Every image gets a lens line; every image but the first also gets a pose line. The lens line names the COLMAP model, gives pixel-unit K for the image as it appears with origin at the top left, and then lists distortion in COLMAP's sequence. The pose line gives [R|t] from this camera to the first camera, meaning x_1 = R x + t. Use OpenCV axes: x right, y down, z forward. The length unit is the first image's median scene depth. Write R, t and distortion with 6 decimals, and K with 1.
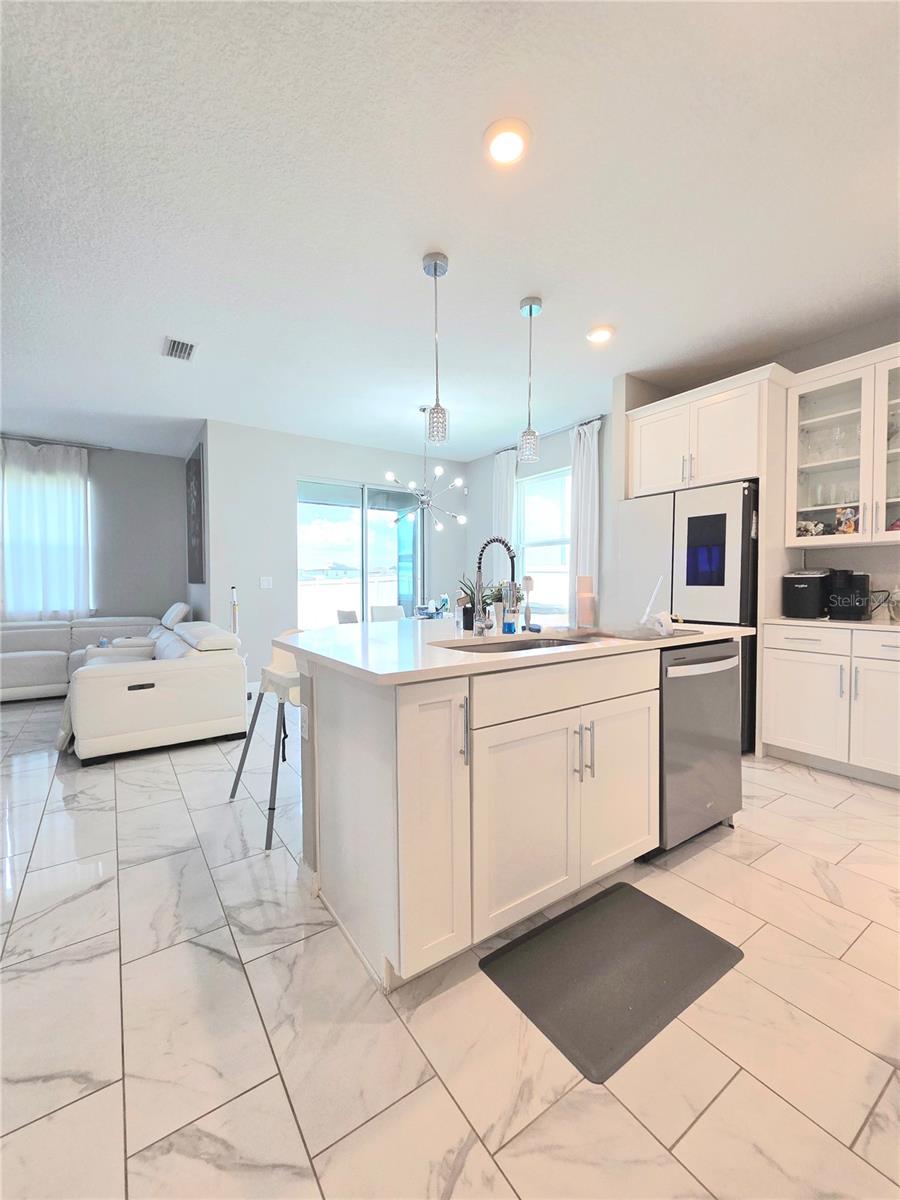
lens RADIAL K [[489.8, 0, 446.1], [0, 489.8, 594.5], [0, 0, 1]] dist [0.008544, -0.005049]
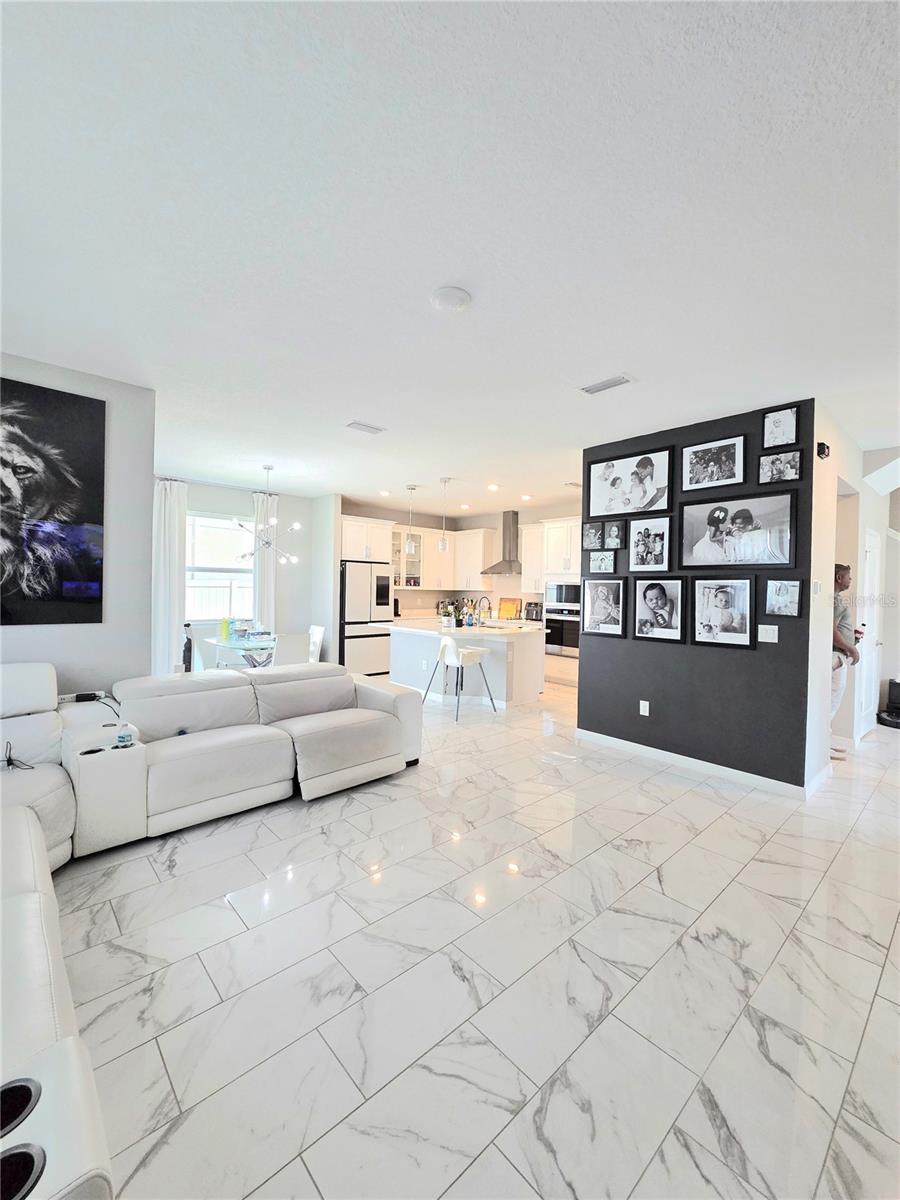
lens RADIAL K [[489.8, 0, 446.1], [0, 489.8, 594.5], [0, 0, 1]] dist [0.008544, -0.005049]
pose [[-0.134032, -0.015020, 0.990863, -2.068872], [0.001364, 0.999881, 0.015341, -0.119454], [-0.990976, 0.003407, -0.133996, 1.122095]]
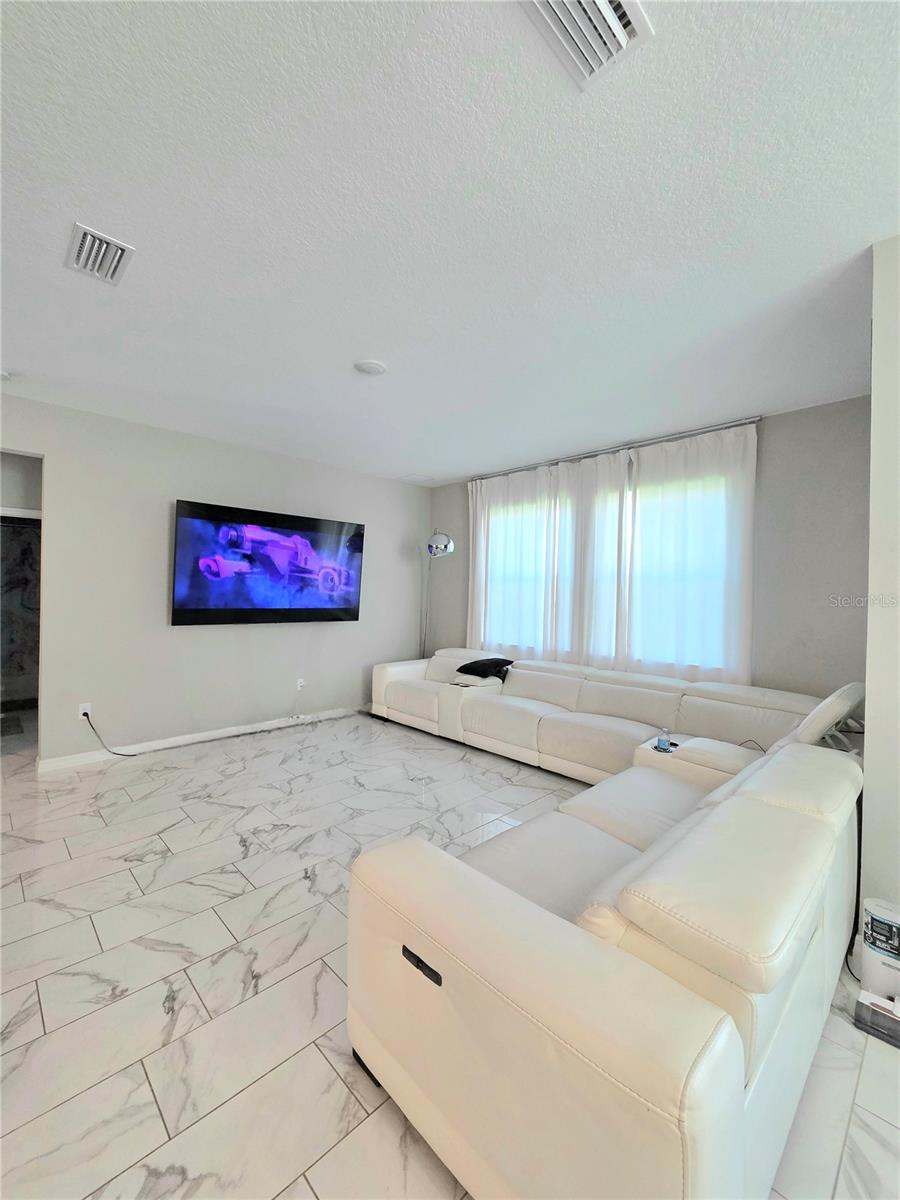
lens RADIAL K [[489.8, 0, 446.1], [0, 489.8, 594.5], [0, 0, 1]] dist [0.008544, -0.005049]
pose [[0.167416, 0.008159, -0.985853, -0.259158], [-0.041435, 0.999140, 0.001232, -0.109519], [0.985015, 0.040642, 0.167610, 1.010072]]
